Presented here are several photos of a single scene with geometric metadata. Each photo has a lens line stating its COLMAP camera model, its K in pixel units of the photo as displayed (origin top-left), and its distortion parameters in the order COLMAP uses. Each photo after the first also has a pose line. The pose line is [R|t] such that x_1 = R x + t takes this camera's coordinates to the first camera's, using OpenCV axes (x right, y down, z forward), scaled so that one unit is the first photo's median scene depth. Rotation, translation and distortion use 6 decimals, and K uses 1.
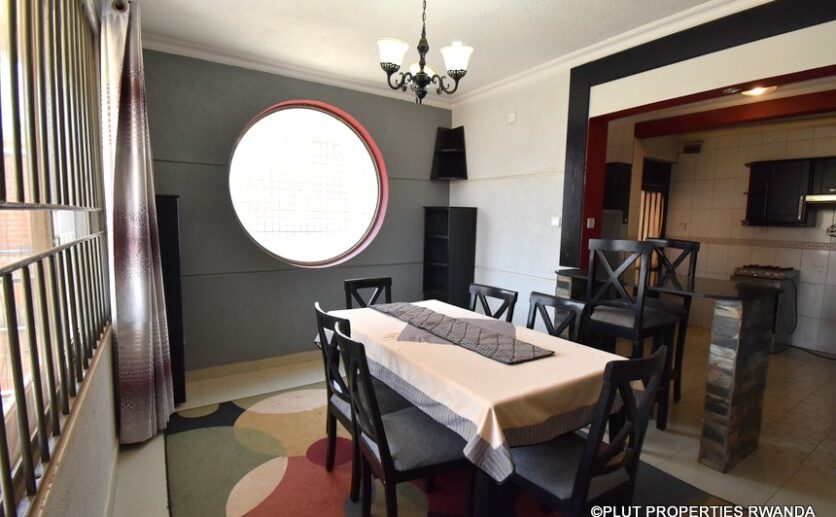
lens RADIAL K [[410.9, 0, 427.6], [0, 410.9, 263.6], [0, 0, 1]] dist [0.023621, -0.031887]
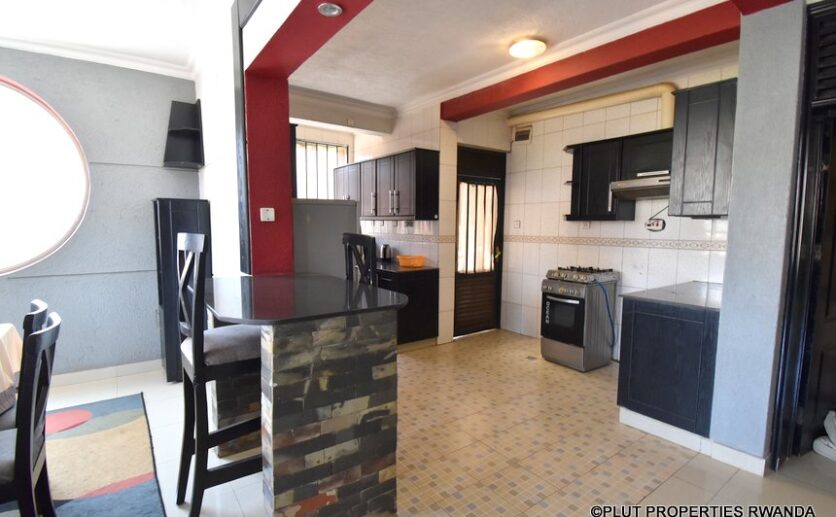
lens RADIAL K [[411.8, 0, 418.0], [0, 411.8, 258.5], [0, 0, 1]] dist [0.024309, 0.000045]
pose [[0.998525, -0.013422, 0.052607, 0.456619], [0.014774, 0.999569, -0.025383, 0.003730], [-0.052243, 0.026123, 0.998293, 0.173858]]
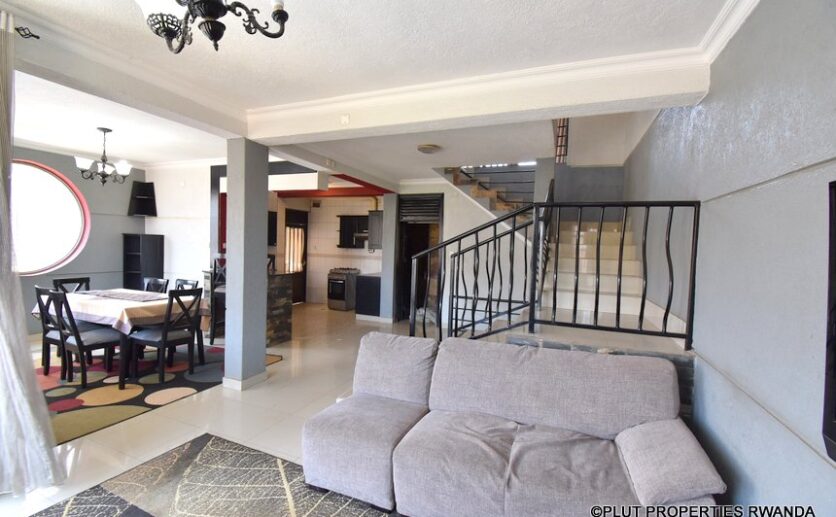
lens RADIAL K [[363.9, 0, 416.5], [0, 363.9, 263.7], [0, 0, 1]] dist [0.004457, -0.016894]
pose [[0.822829, -0.019246, 0.567963, 0.118192], [0.044954, 0.998499, -0.031291, 0.058100], [-0.566508, 0.051279, 0.822459, -0.659696]]
